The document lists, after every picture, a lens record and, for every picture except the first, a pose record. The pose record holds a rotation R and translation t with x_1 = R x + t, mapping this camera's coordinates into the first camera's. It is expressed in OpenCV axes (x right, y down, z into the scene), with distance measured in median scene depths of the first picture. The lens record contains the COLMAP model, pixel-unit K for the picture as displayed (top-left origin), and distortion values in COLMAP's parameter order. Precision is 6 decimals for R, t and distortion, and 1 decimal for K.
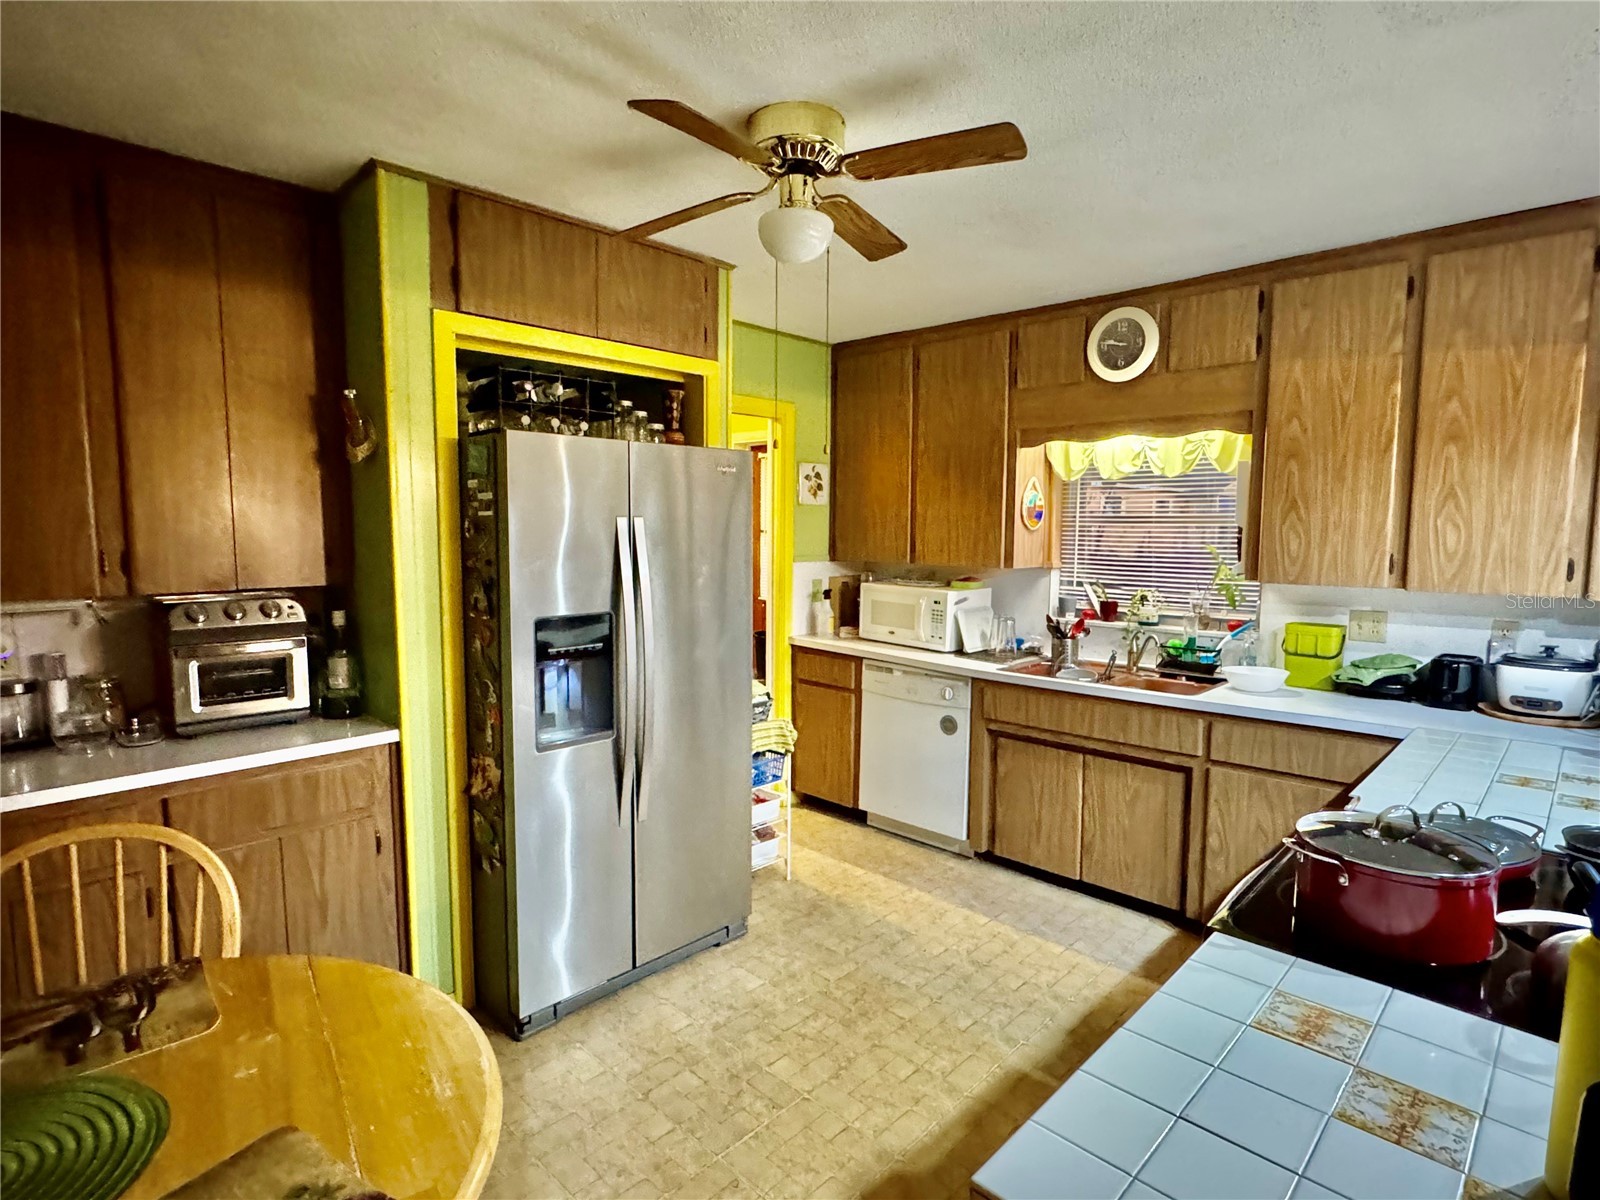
lens RADIAL K [[834.9, 0, 800.0], [0, 834.9, 600.0], [0, 0, 1]] dist [-0.000437, 0.000414]
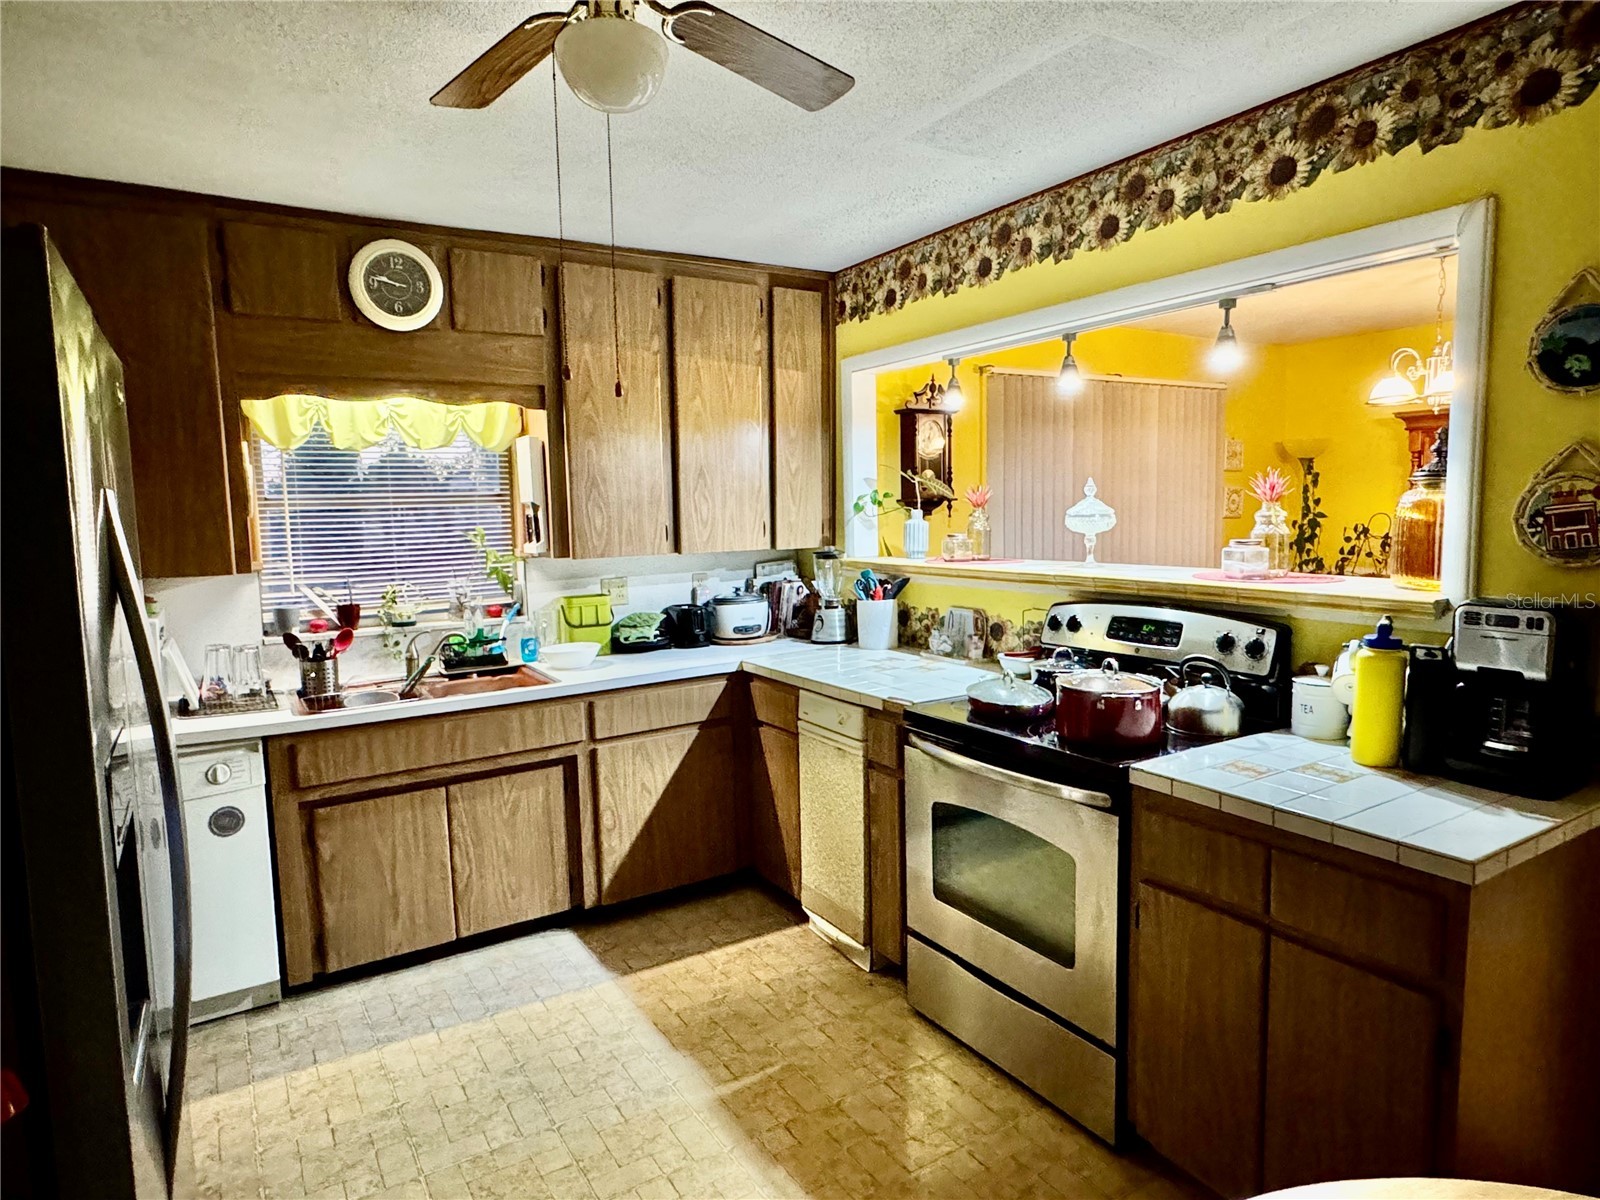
lens RADIAL K [[946.4, 0, 800.0], [0, 946.4, 600.0], [0, 0, 1]] dist [-0.000638, 0.000472]
pose [[0.236960, -0.111559, 0.965093, -0.468629], [0.113951, 0.989720, 0.086427, -0.037654], [-0.964814, 0.089493, 0.247236, 0.437396]]
